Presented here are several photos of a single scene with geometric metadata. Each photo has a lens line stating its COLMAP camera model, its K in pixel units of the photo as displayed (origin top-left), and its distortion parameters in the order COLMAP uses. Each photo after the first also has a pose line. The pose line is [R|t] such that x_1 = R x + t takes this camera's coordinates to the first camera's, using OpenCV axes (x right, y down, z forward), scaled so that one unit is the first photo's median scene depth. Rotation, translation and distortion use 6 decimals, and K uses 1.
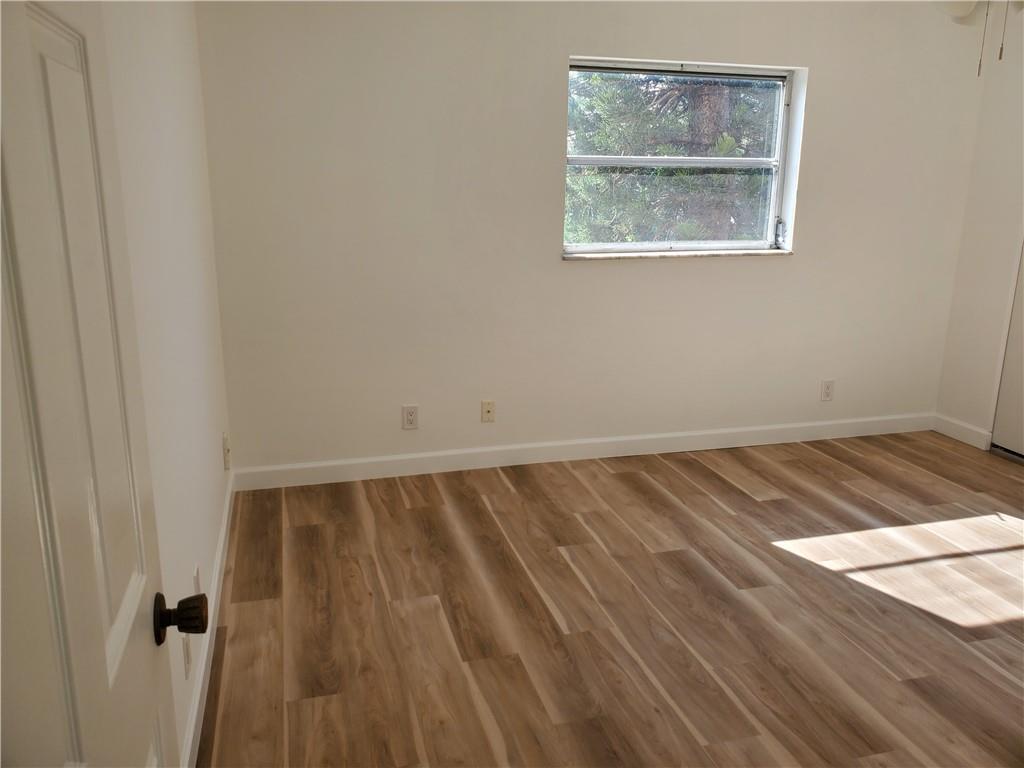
lens RADIAL K [[800.1, 0, 518.1], [0, 800.1, 362.7], [0, 0, 1]] dist [0.039556, -0.039123]
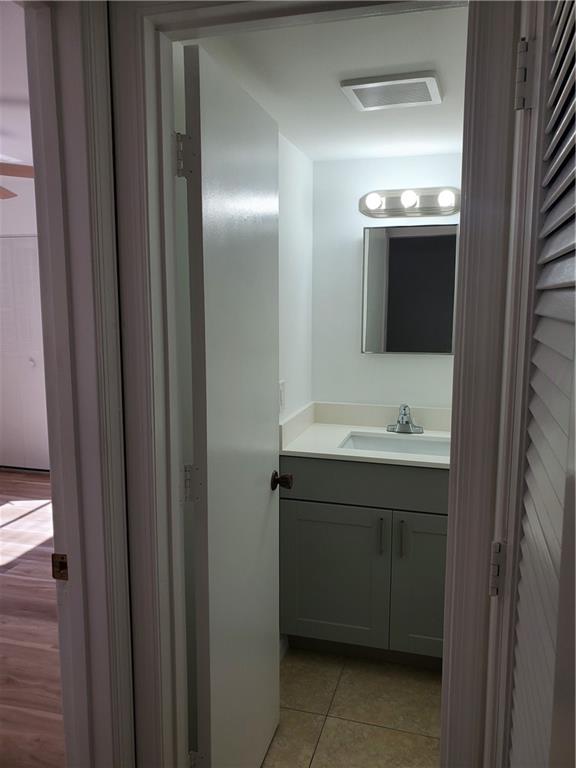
lens RADIAL K [[600.1, 0, 288.4], [0, 600.1, 382.4], [0, 0, 1]] dist [0.039556, -0.039123]
pose [[0.534376, -0.131314, 0.834984, -0.088692], [0.203364, 0.978814, 0.023785, 0.036379], [-0.820418, 0.157095, 0.549760, -0.167575]]
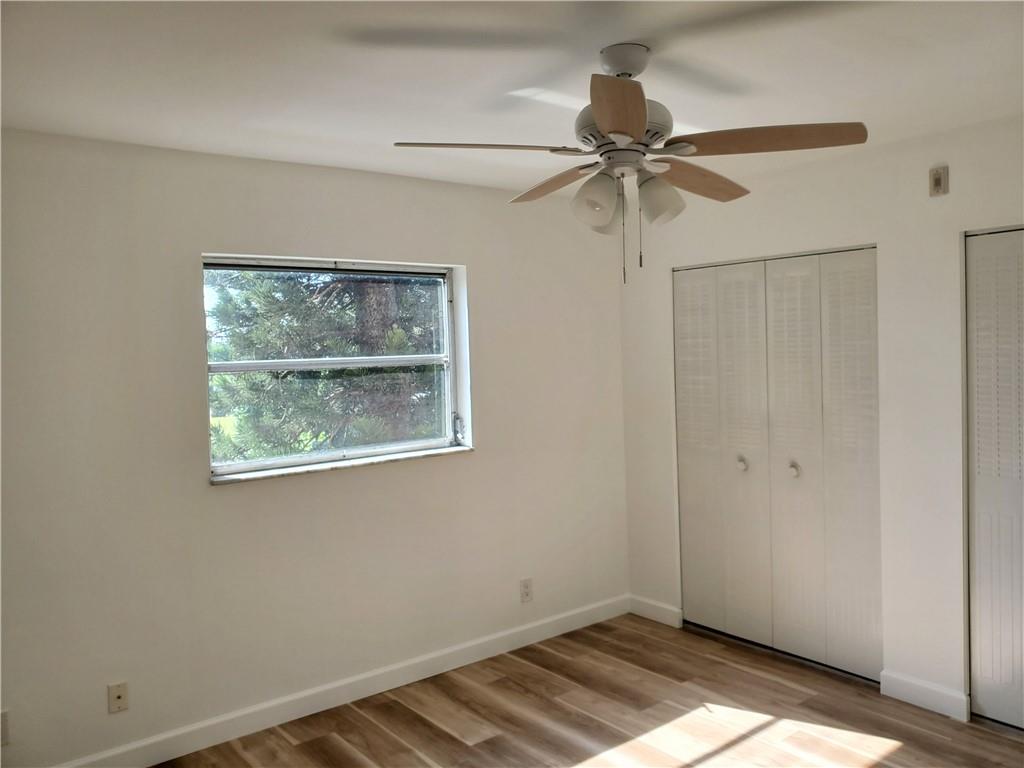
lens RADIAL K [[800.1, 0, 521.0], [0, 800.1, 374.1], [0, 0, 1]] dist [0.039556, -0.039123]
pose [[0.925421, -0.057273, 0.374586, 0.051852], [0.130729, 0.976078, -0.173728, -0.060984], [-0.355675, 0.209741, 0.910771, 0.118411]]
